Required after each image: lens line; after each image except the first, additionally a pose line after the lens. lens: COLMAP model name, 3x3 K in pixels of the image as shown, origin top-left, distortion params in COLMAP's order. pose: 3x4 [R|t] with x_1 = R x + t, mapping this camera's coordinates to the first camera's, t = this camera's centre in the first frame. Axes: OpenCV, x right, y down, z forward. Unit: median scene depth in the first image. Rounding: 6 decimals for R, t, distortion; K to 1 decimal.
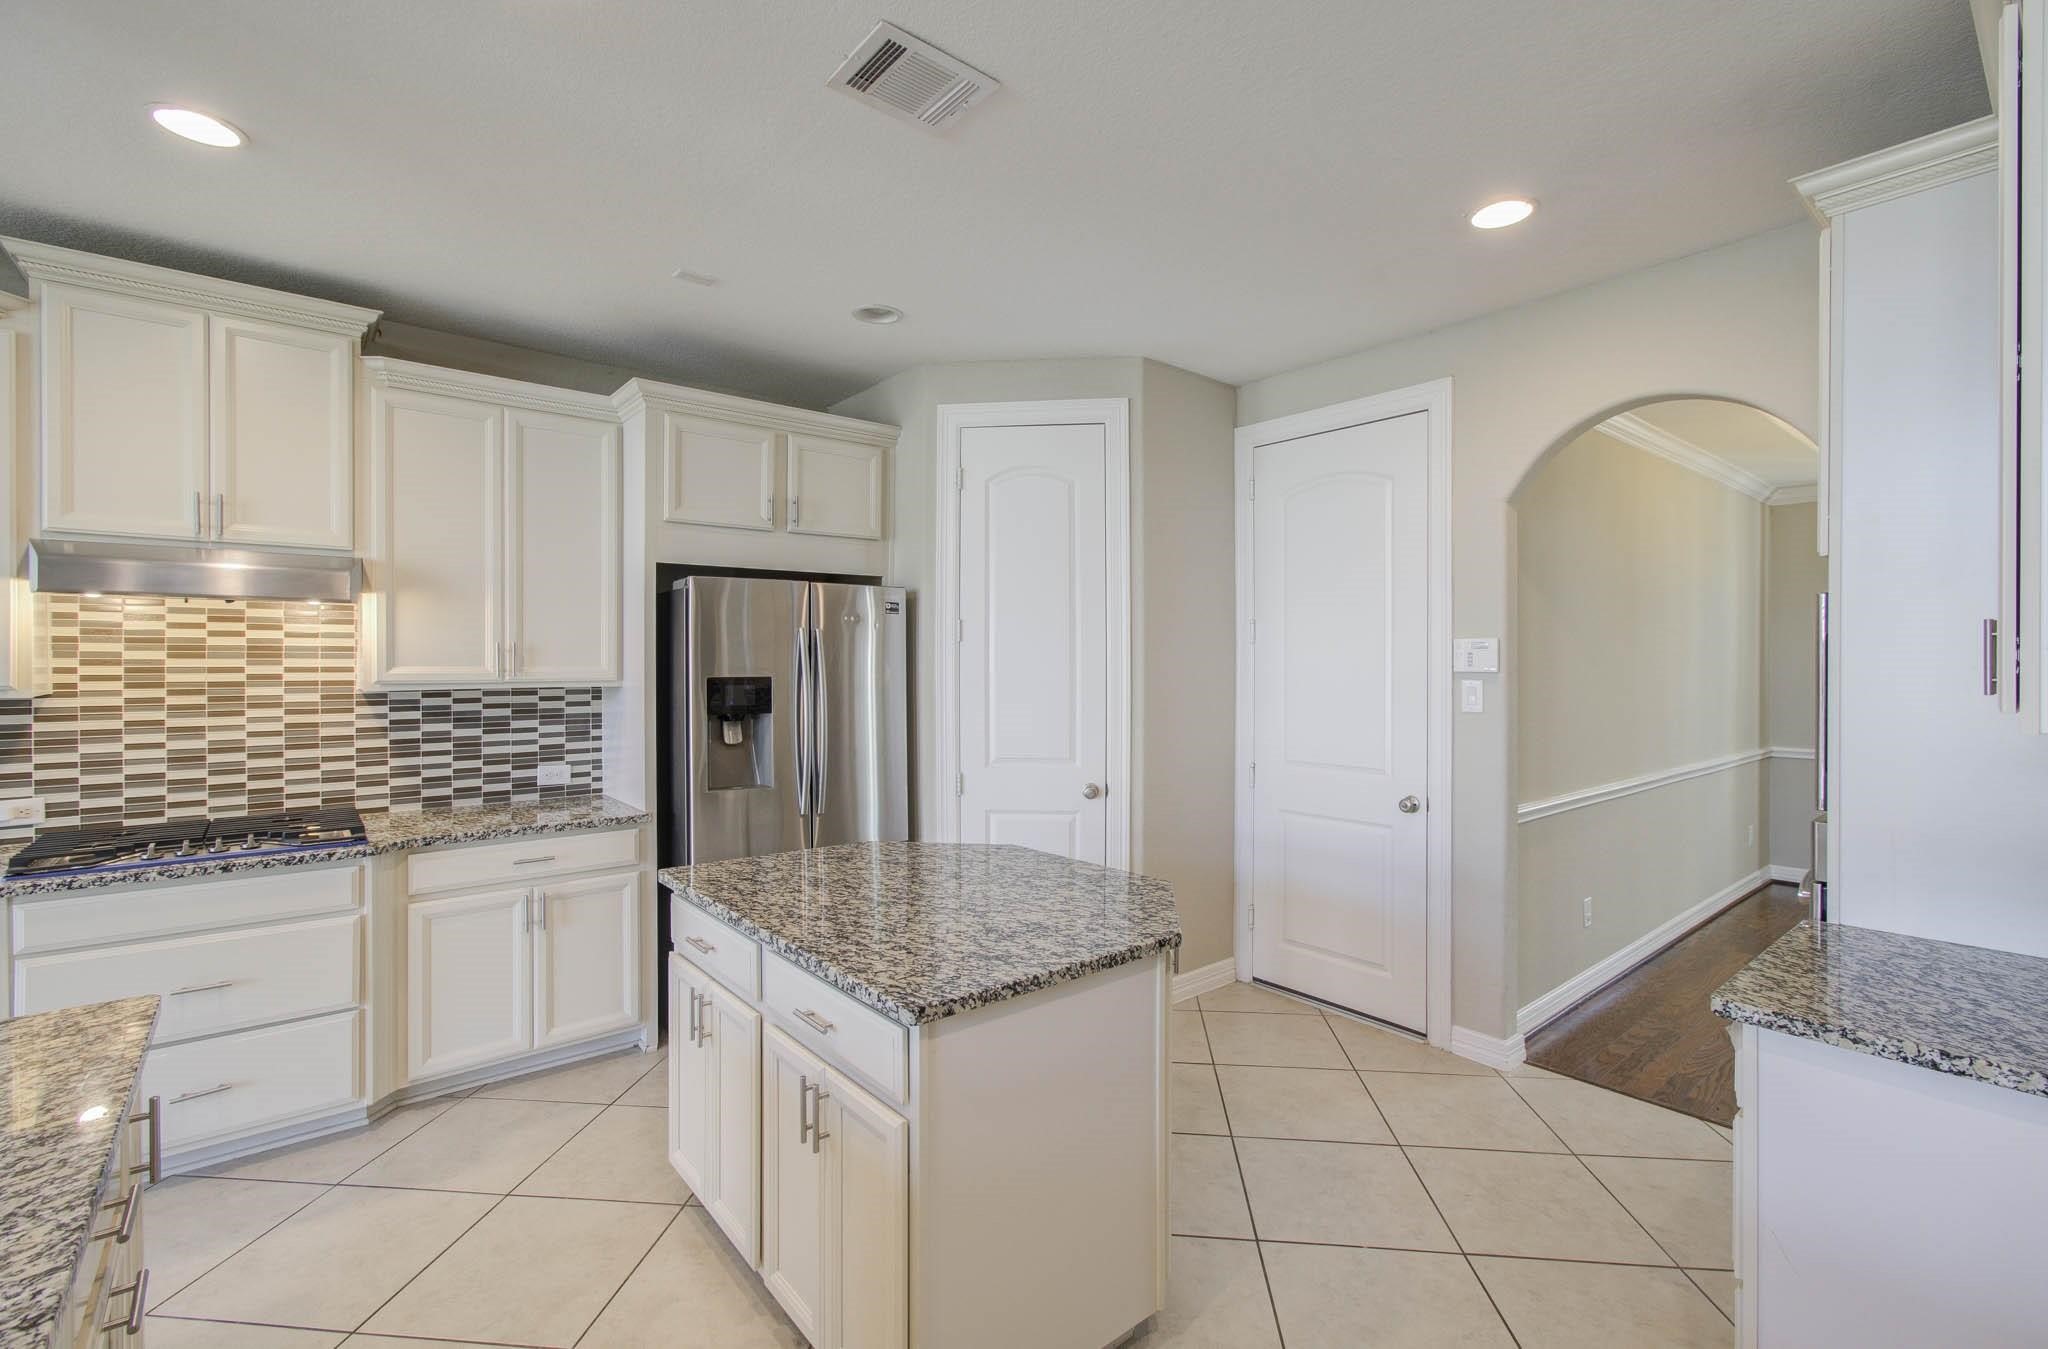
lens RADIAL K [[896.1, 0, 1026.1], [0, 896.1, 668.3], [0, 0, 1]] dist [0.016163, -0.000200]
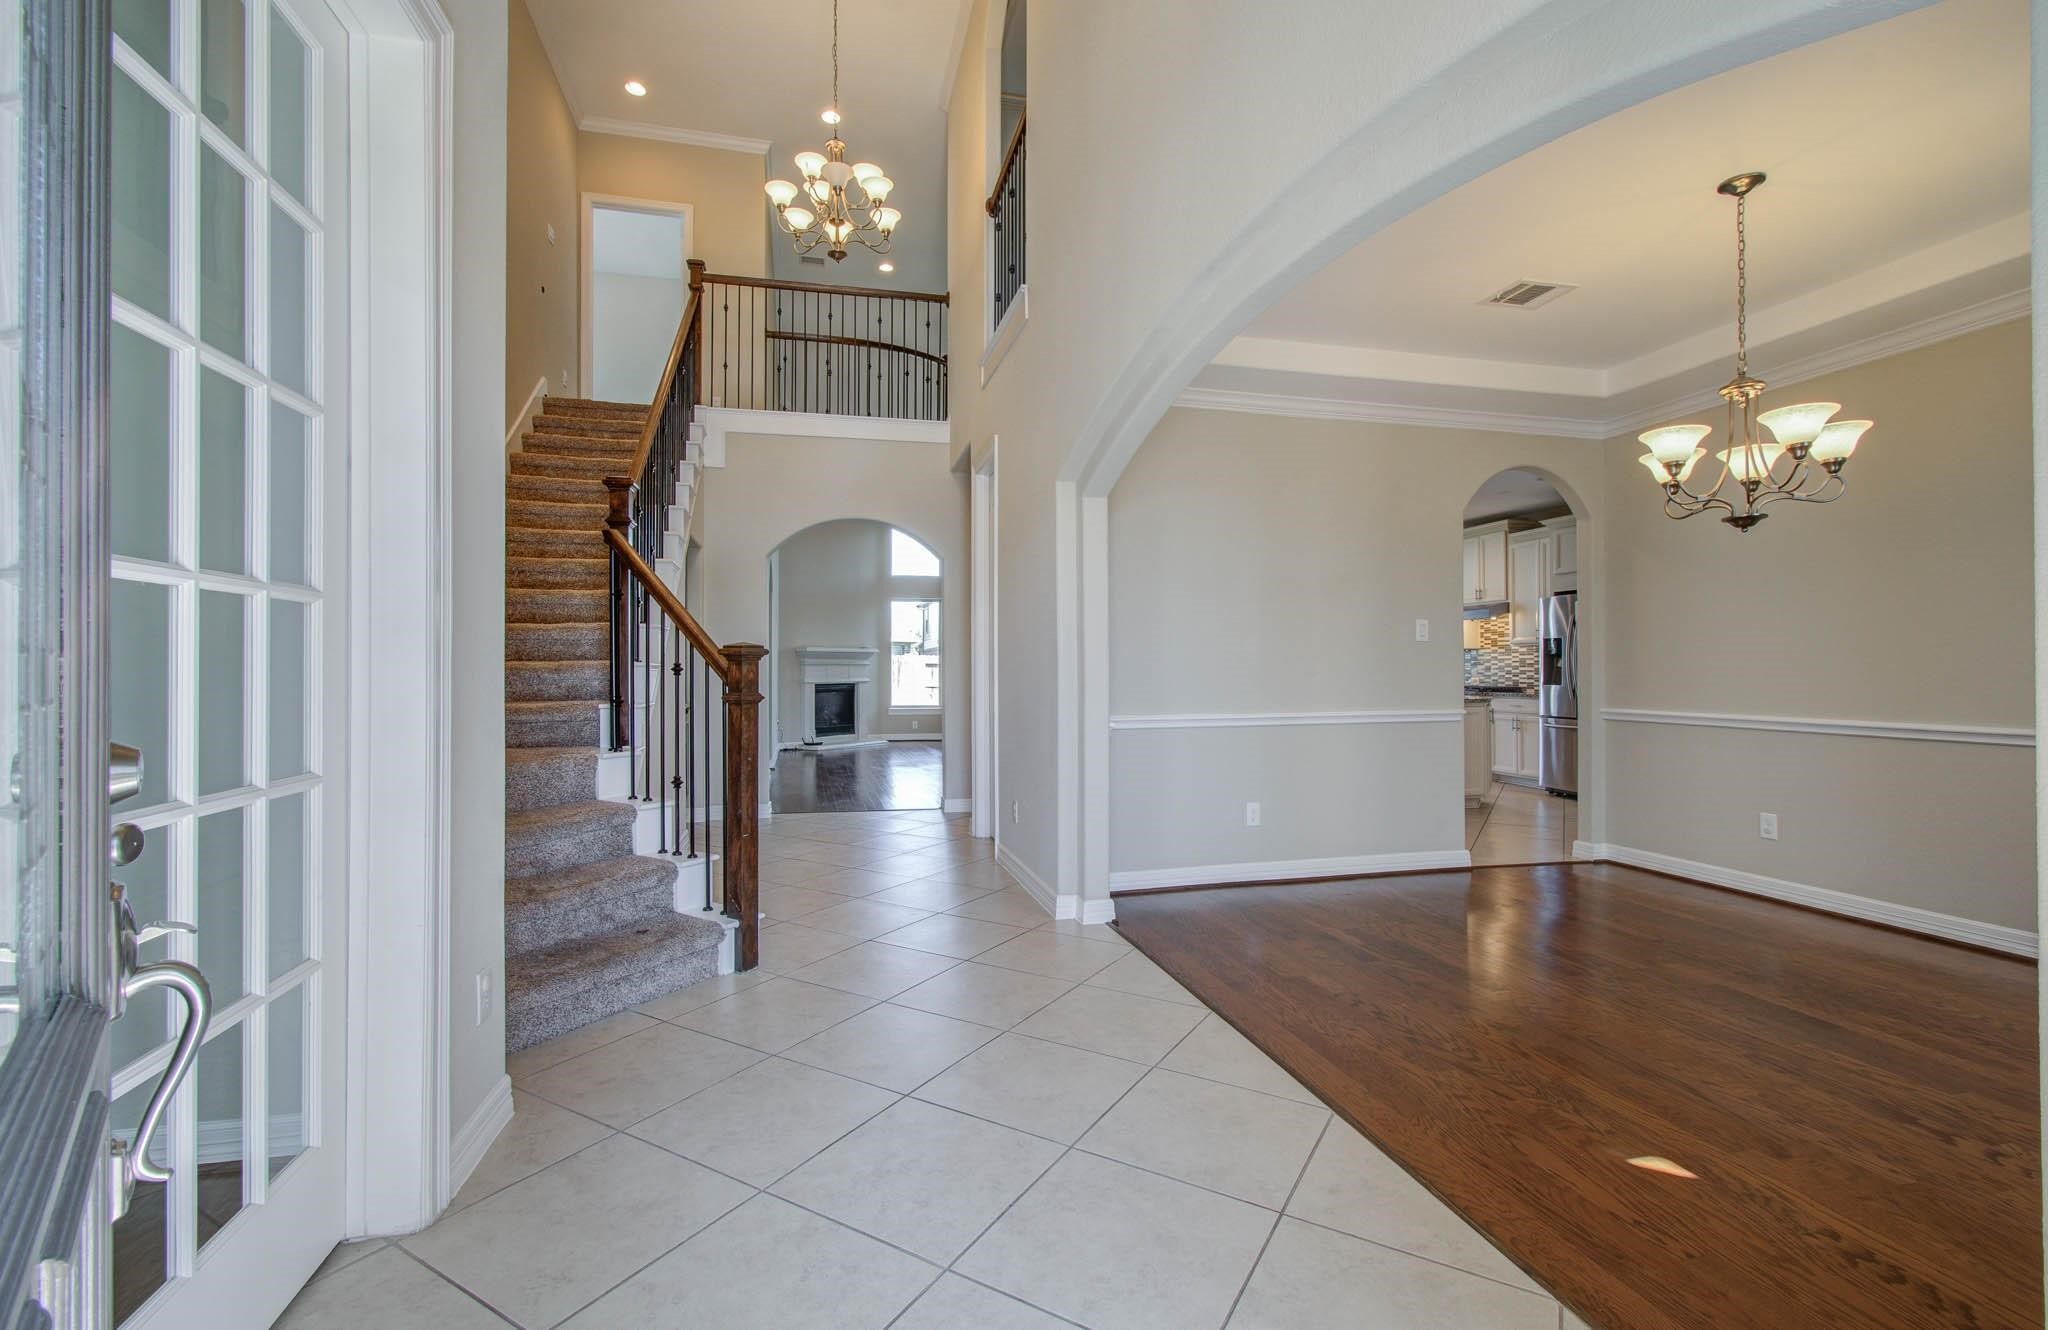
lens RADIAL K [[907.9, 0, 1027.0], [0, 907.9, 659.9], [0, 0, 1]] dist [-0.027303, 0.019739]
pose [[-0.411284, -0.010842, -0.911443, 2.431551], [-0.002562, 0.999939, -0.010739, 0.097746], [0.911503, -0.002082, -0.411287, 0.709059]]
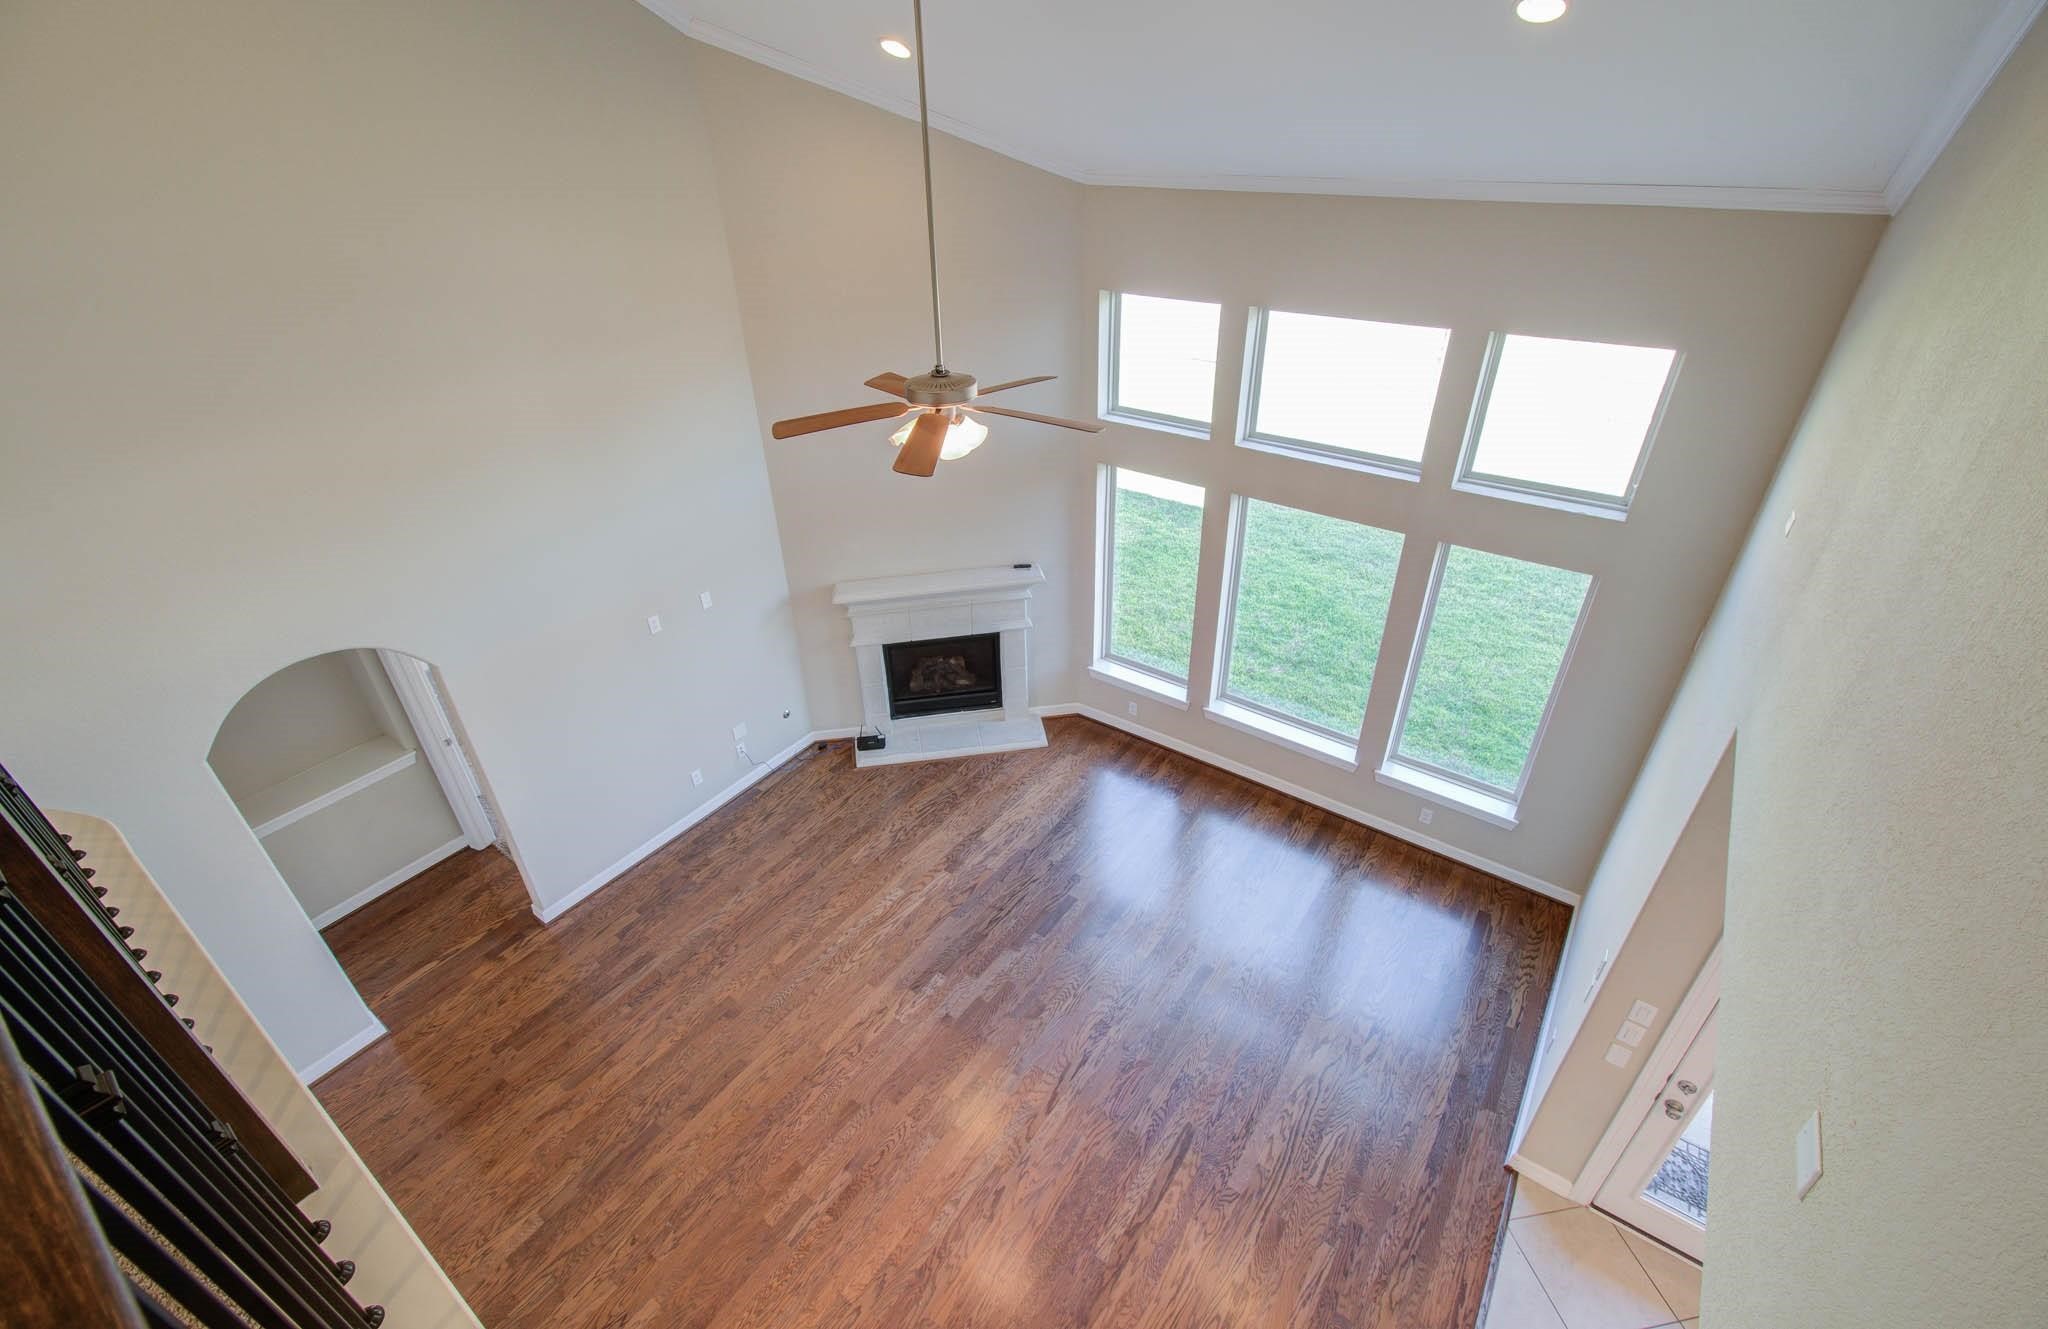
lens RADIAL K [[890.4, 0, 1028.6], [0, 890.4, 664.3], [0, 0, 1]] dist [-0.003765, 0.007980]
pose [[-0.964256, 0.154466, -0.215294, -0.634570], [0.014528, 0.842106, 0.539117, -0.920968], [0.264575, 0.516719, -0.814249, 0.084722]]
